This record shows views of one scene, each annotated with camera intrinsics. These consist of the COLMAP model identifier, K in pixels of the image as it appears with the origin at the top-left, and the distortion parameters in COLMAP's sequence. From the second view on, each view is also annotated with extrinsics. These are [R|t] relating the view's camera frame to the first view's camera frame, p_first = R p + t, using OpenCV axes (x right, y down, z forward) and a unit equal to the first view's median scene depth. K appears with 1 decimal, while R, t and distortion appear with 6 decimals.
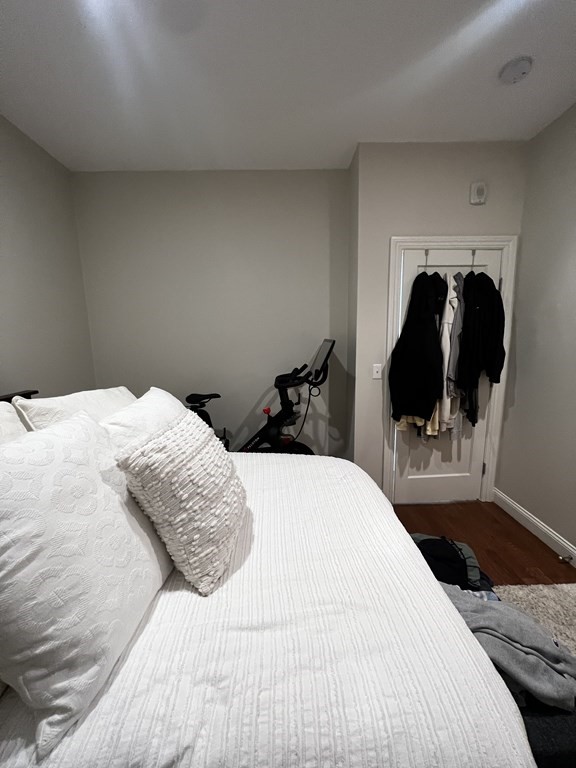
lens RADIAL K [[303.1, 0, 287.8], [0, 303.1, 381.2], [0, 0, 1]] dist [-0.000429, -0.000022]
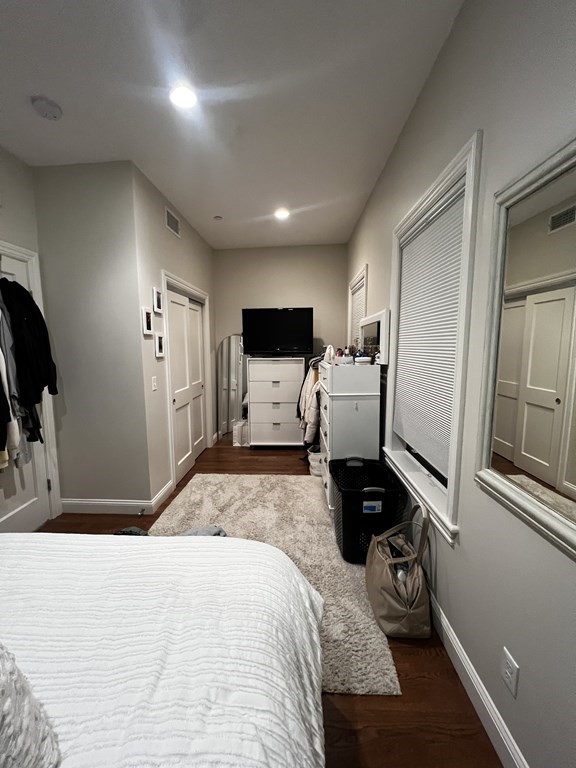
lens RADIAL K [[306.1, 0, 289.5], [0, 306.1, 380.3], [0, 0, 1]] dist [-0.000832, -0.000246]
pose [[0.052561, -0.099926, 0.993606, -0.281809], [0.155185, 0.983711, 0.090722, -0.011632], [-0.986486, 0.149424, 0.067212, 0.142319]]
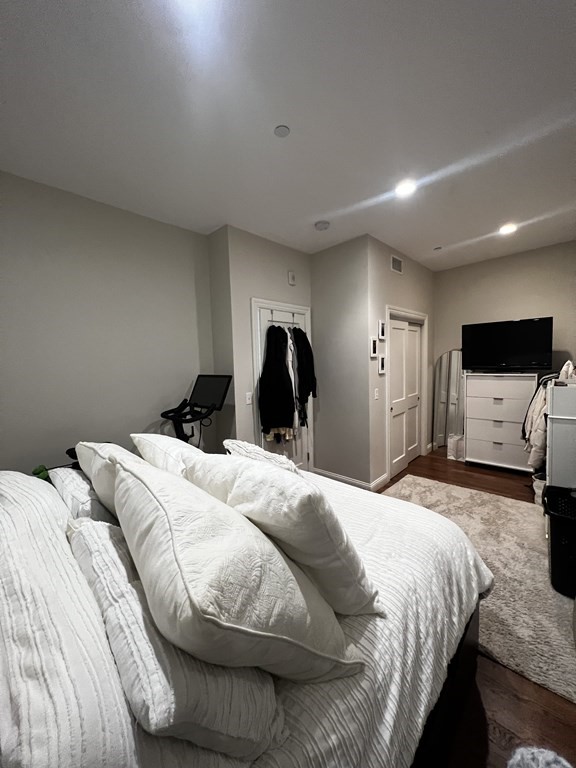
lens RADIAL K [[306.1, 0, 289.5], [0, 306.1, 380.3], [0, 0, 1]] dist [-0.000832, -0.000246]
pose [[0.685145, -0.056718, 0.726195, -0.543866], [0.129106, 0.990635, -0.044435, -0.030124], [-0.716874, 0.124201, 0.686051, -0.008507]]
